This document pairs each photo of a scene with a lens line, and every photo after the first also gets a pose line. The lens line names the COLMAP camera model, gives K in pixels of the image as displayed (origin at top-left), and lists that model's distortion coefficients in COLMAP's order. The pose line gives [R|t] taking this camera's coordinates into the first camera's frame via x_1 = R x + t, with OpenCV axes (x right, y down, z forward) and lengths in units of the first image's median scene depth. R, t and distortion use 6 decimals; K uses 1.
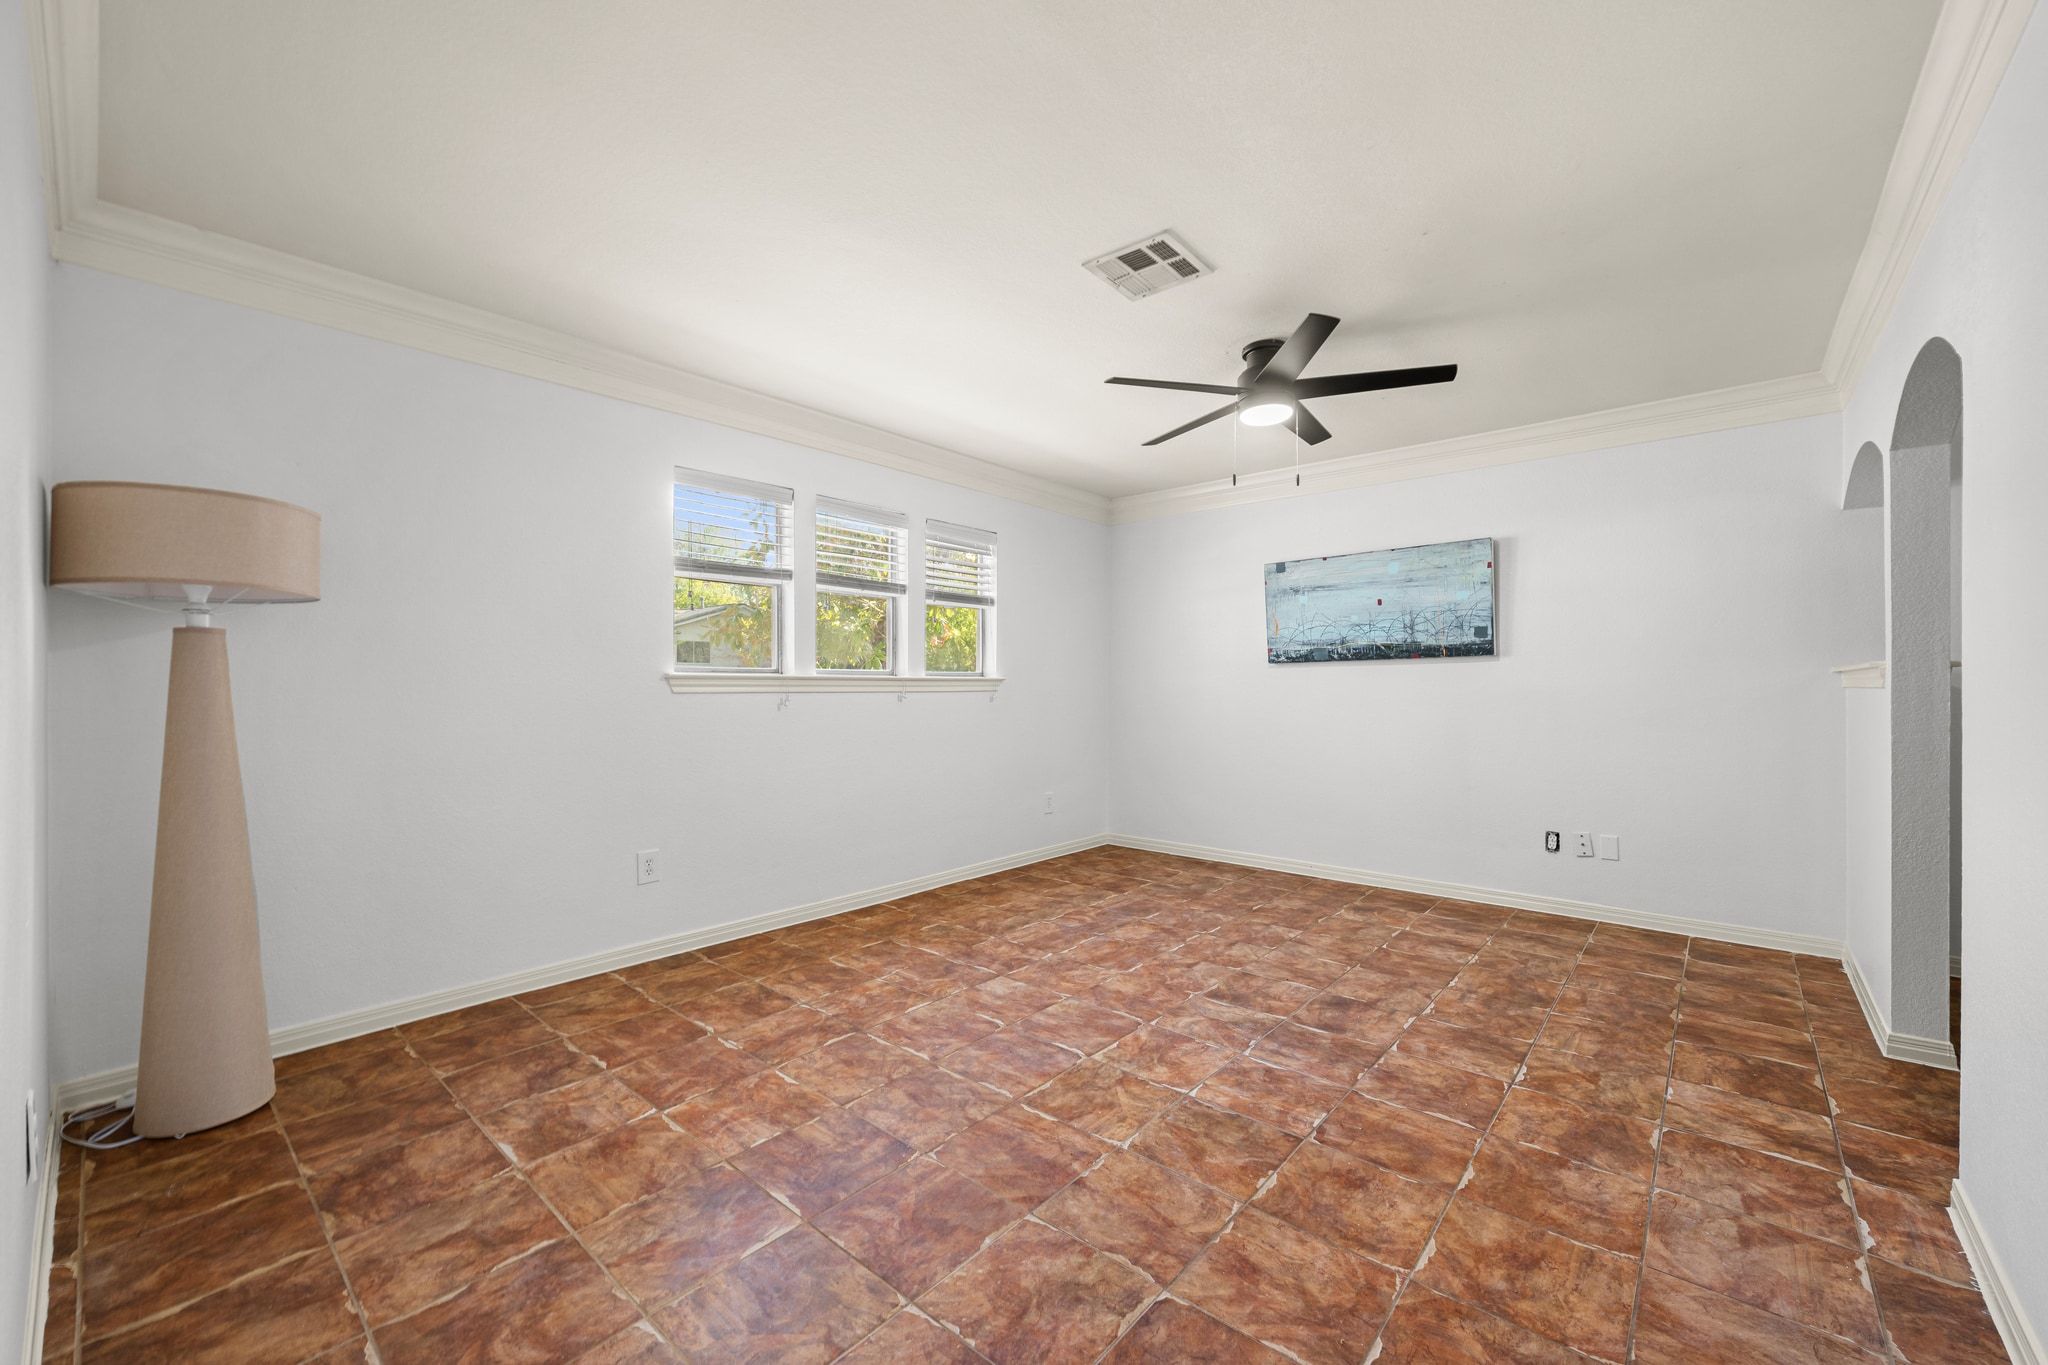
lens RADIAL K [[810.9, 0, 1018.4], [0, 810.9, 679.6], [0, 0, 1]] dist [-0.004666, 0.000659]
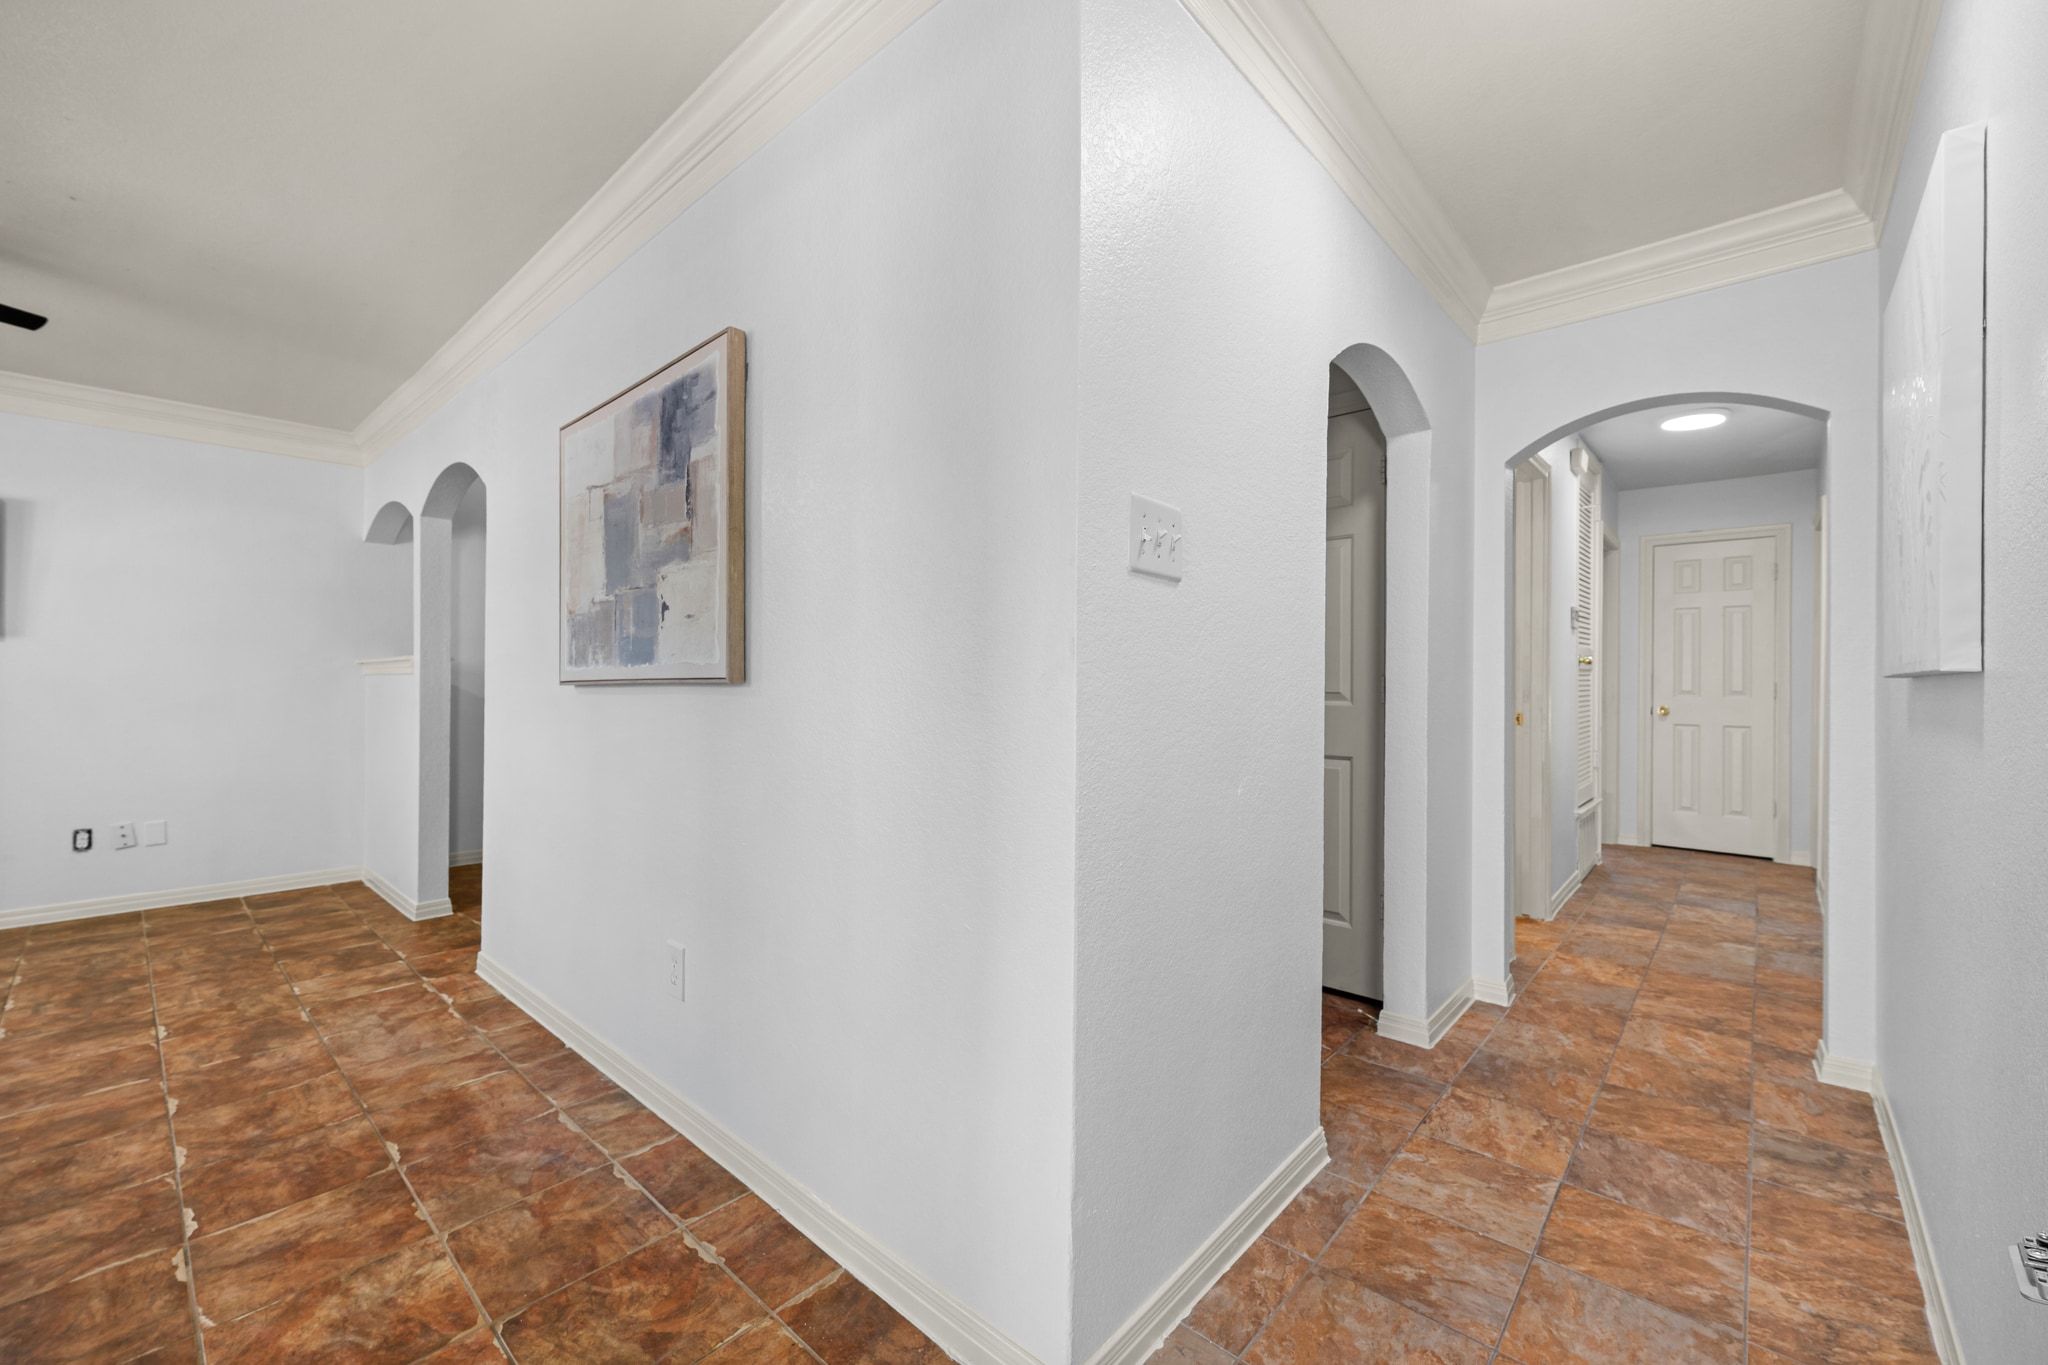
lens RADIAL K [[810.9, 0, 1019.3], [0, 810.9, 682.5], [0, 0, 1]] dist [-0.004666, 0.000659]
pose [[0.013115, 0.000094, 0.999914, -0.469106], [-0.011217, 0.999937, 0.000054, 0.014410], [-0.999851, -0.011217, 0.013115, -0.155073]]
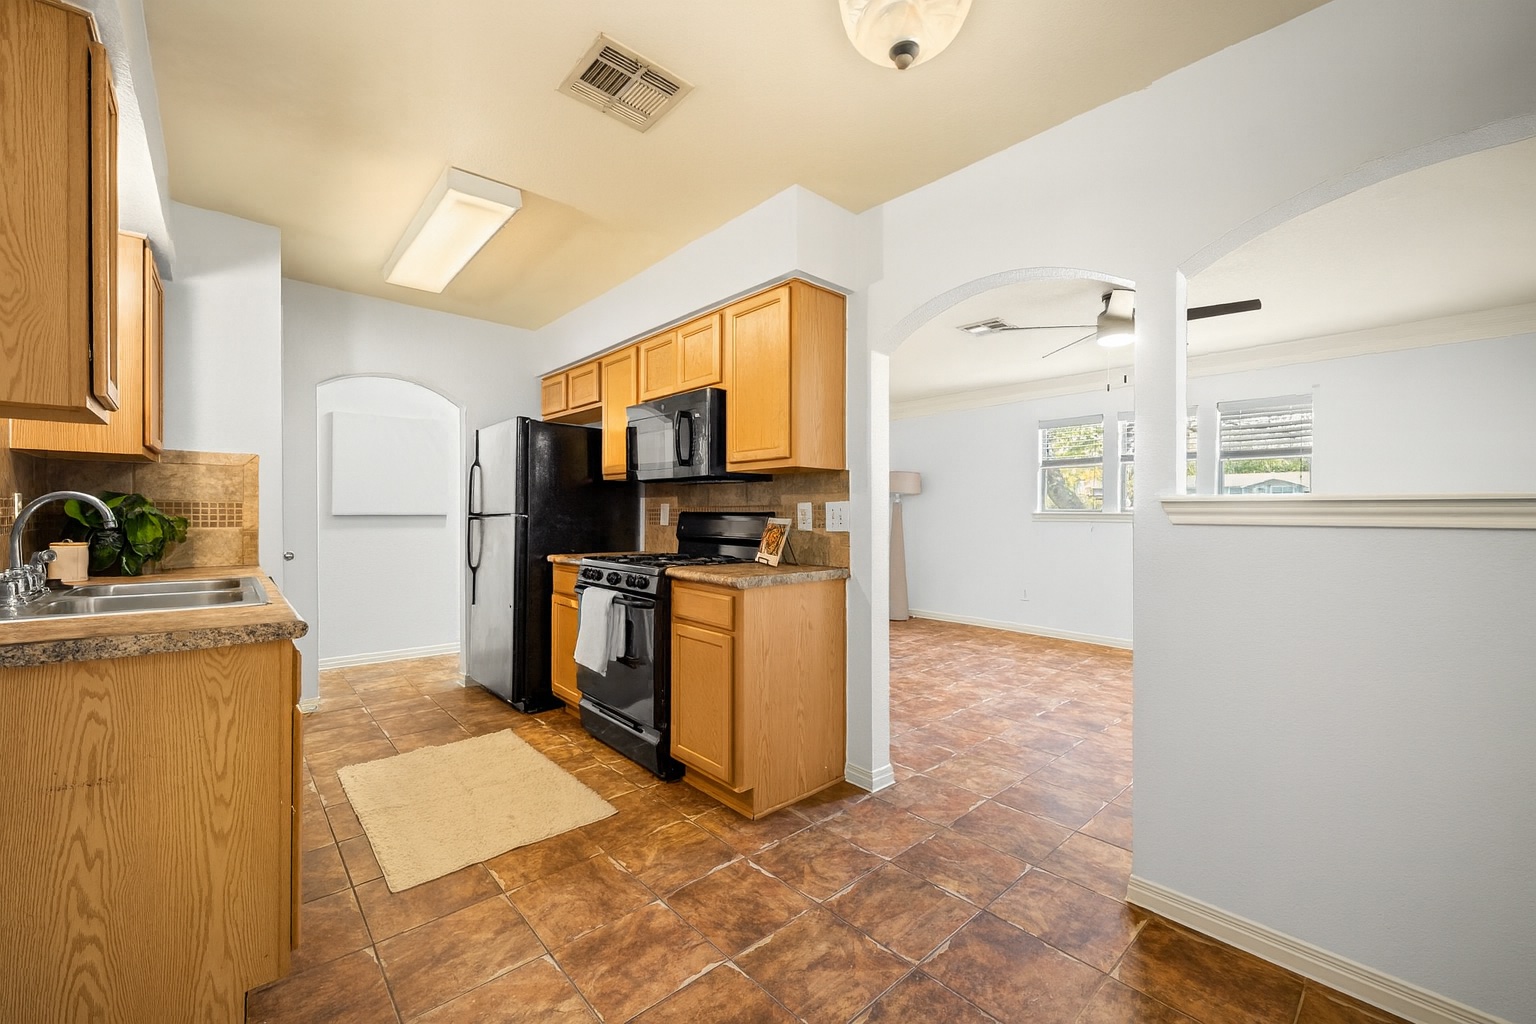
lens RADIAL K [[608.1, 0, 772.0], [0, 608.1, 518.3], [0, 0, 1]] dist [-0.004666, 0.000659]
pose [[-0.107803, 0.009263, -0.994129, 2.179834], [0.005786, 0.999946, 0.008689, -0.018875], [0.994155, -0.004815, -0.107851, 0.692443]]
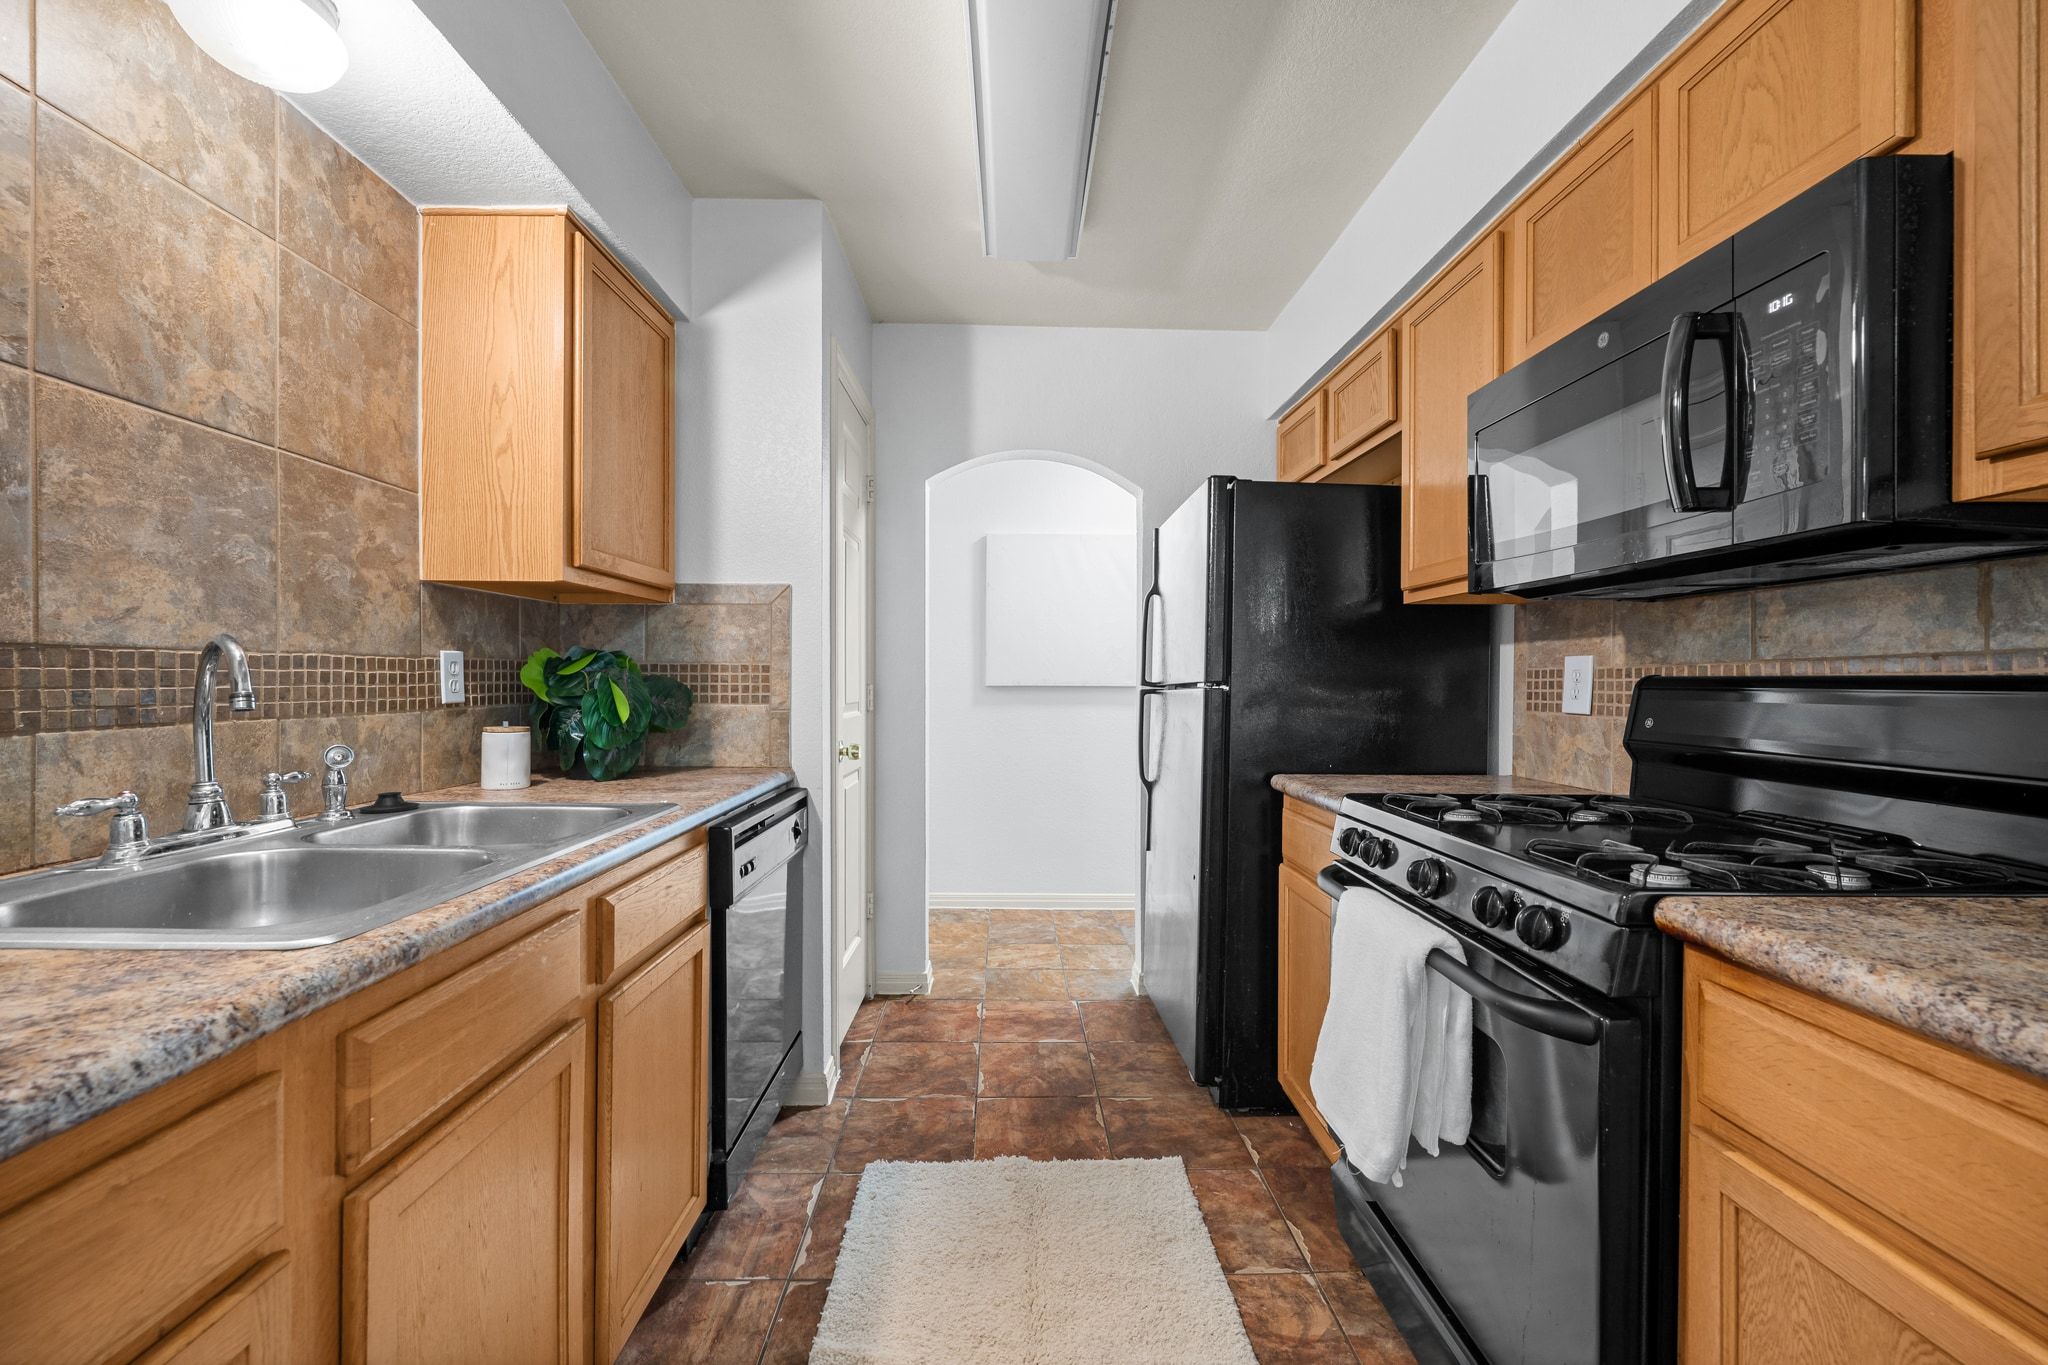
lens RADIAL K [[810.9, 0, 1023.4], [0, 810.9, 687.1], [0, 0, 1]] dist [-0.004666, 0.000659]
pose [[-0.736801, 0.002625, -0.676104, 1.505861], [0.004169, 0.999991, -0.000662, -0.015871], [0.676097, -0.003306, -0.736806, 0.436137]]
